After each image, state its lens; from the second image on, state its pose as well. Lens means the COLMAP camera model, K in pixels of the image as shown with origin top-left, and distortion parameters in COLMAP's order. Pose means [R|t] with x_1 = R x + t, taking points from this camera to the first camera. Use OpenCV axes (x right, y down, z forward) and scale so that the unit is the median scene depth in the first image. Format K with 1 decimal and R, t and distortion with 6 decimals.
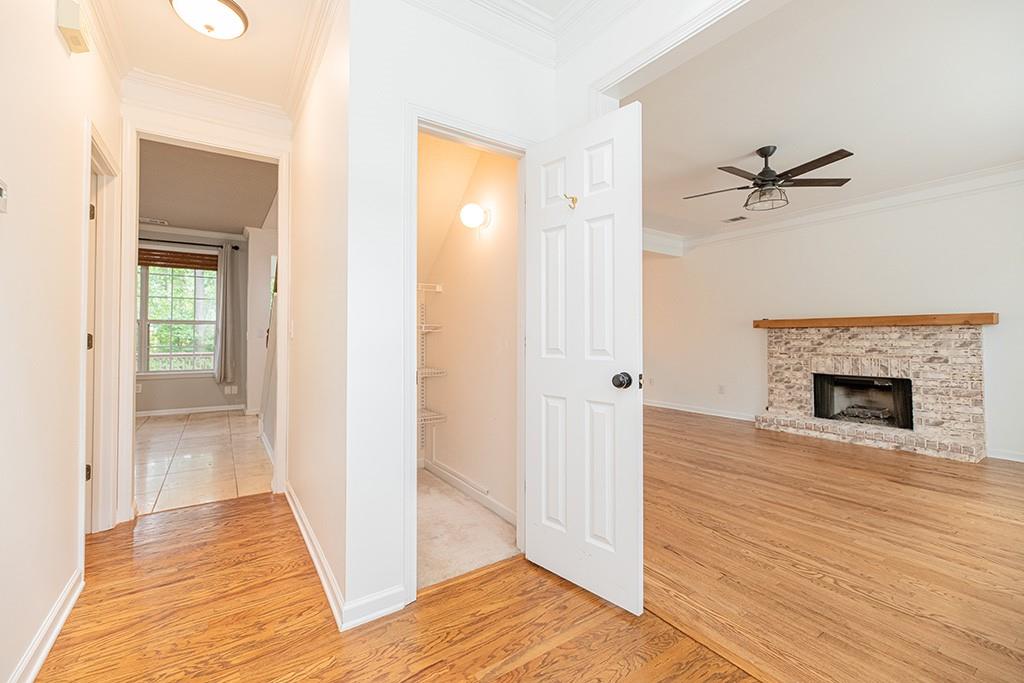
lens RADIAL K [[413.0, 0, 505.3], [0, 413.0, 329.1], [0, 0, 1]] dist [0.003308, -0.003792]
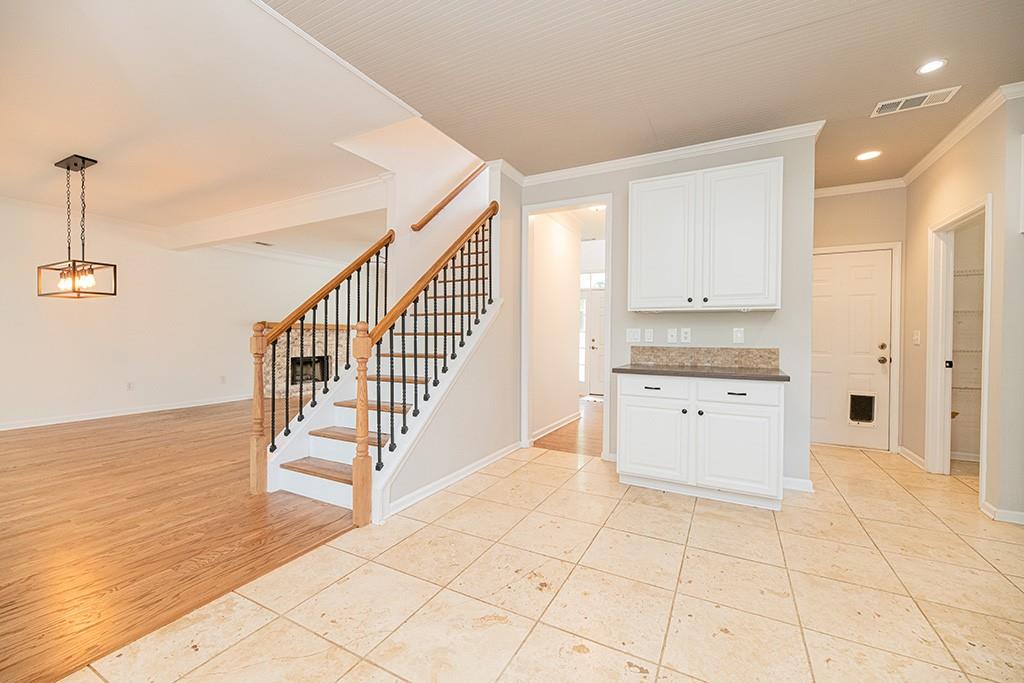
lens RADIAL K [[413.0, 0, 517.2], [0, 413.0, 340.0], [0, 0, 1]] dist [0.003308, -0.003792]
pose [[-0.490275, -0.015000, 0.871439, -1.244379], [-0.031056, 0.999518, -0.000267, 0.017633], [-0.871014, -0.027195, -0.490504, 1.236669]]
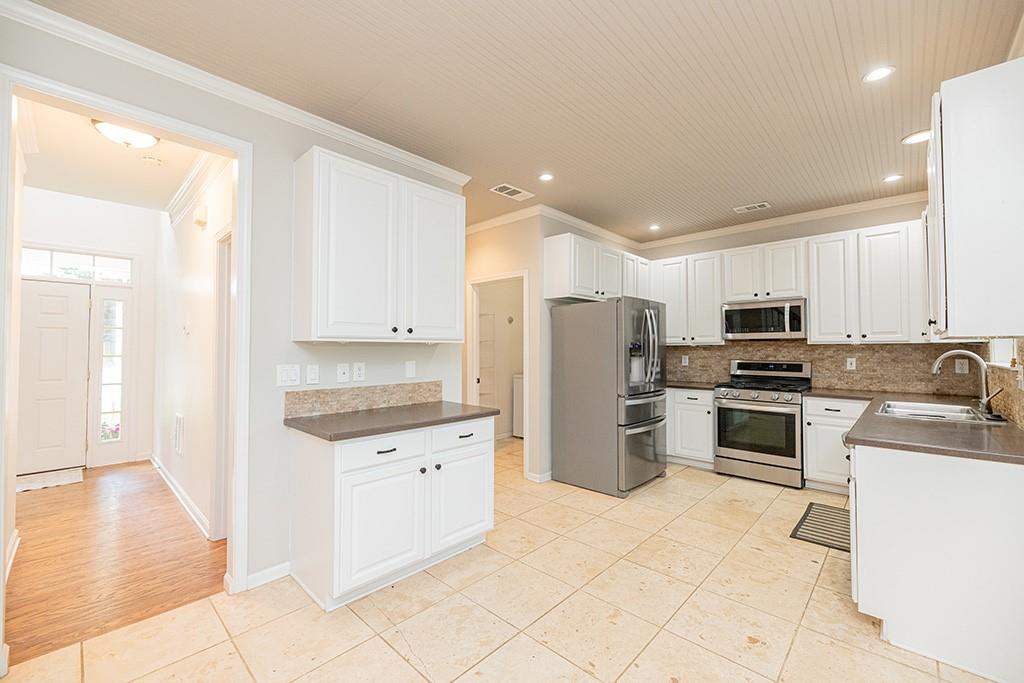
lens RADIAL K [[413.0, 0, 512.3], [0, 413.0, 339.6], [0, 0, 1]] dist [0.003308, -0.003792]
pose [[-0.972134, -0.005081, -0.234369, -0.776377], [0.006021, 0.998894, -0.046631, -0.020625], [0.234347, -0.046742, -0.971029, 1.227897]]
